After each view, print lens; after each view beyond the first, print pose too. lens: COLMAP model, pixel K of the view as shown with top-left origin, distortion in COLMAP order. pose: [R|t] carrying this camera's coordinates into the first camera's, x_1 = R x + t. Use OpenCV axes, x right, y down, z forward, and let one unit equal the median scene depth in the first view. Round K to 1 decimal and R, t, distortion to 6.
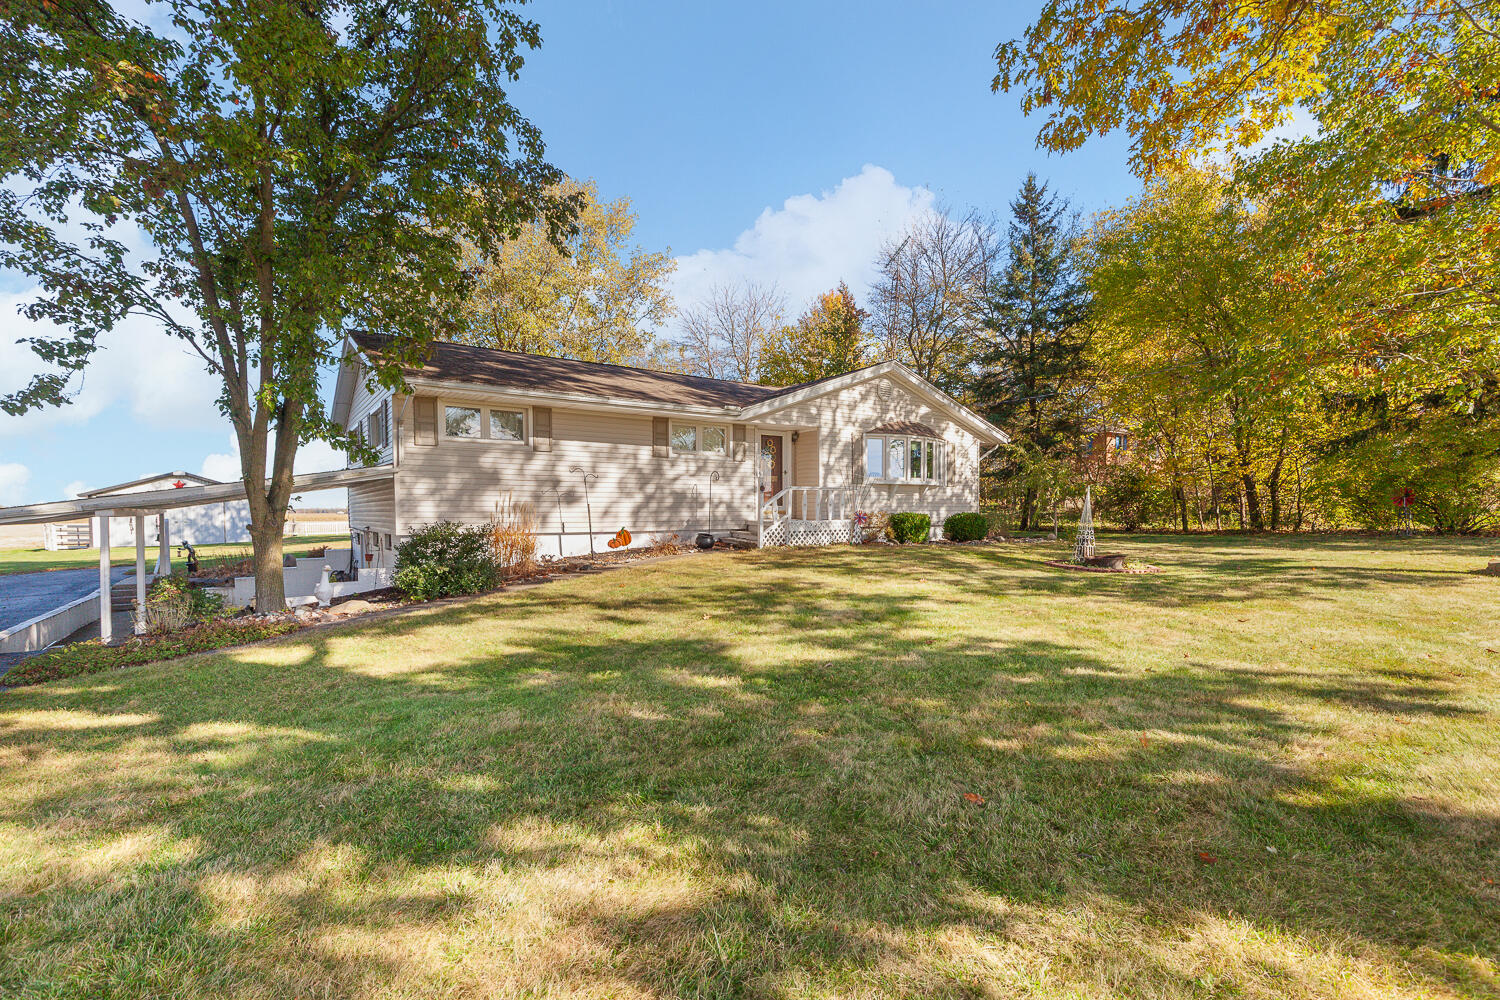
lens RADIAL K [[691.0, 0, 750.0], [0, 691.0, 500.0], [0, 0, 1]] dist [-0.020556, -0.000079]
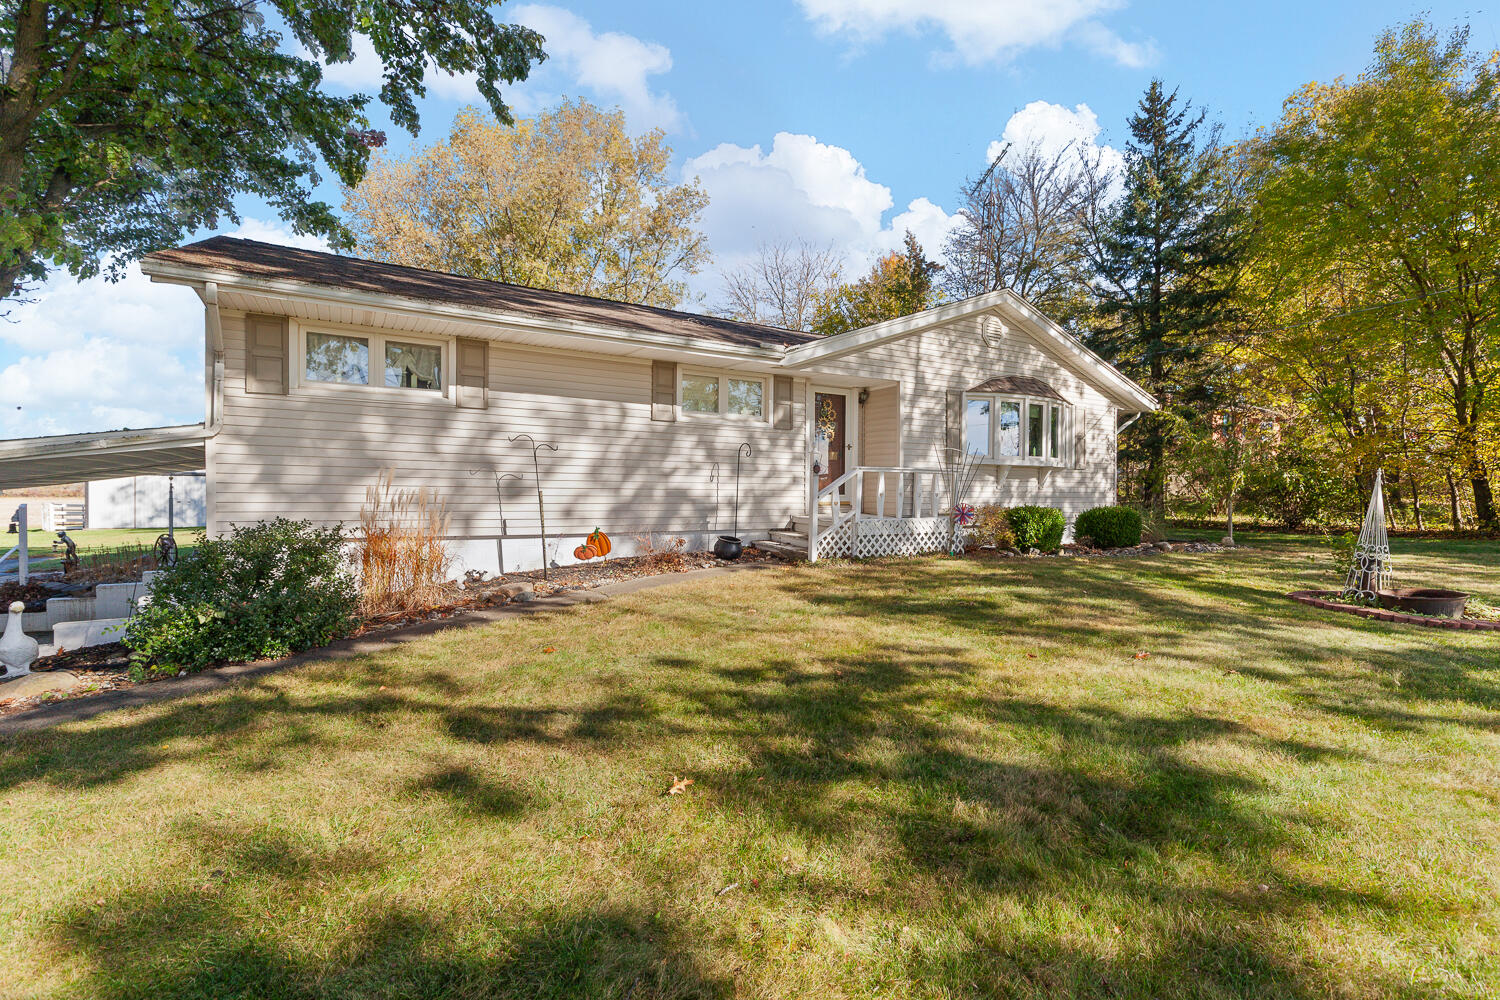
lens RADIAL K [[691.0, 0, 750.0], [0, 691.0, 500.0], [0, 0, 1]] dist [-0.020556, -0.000079]
pose [[0.997278, 0.010362, -0.073002, 0.002488], [-0.008637, 0.999677, 0.023915, -0.001961], [0.073226, -0.023219, 0.997045, 0.290973]]
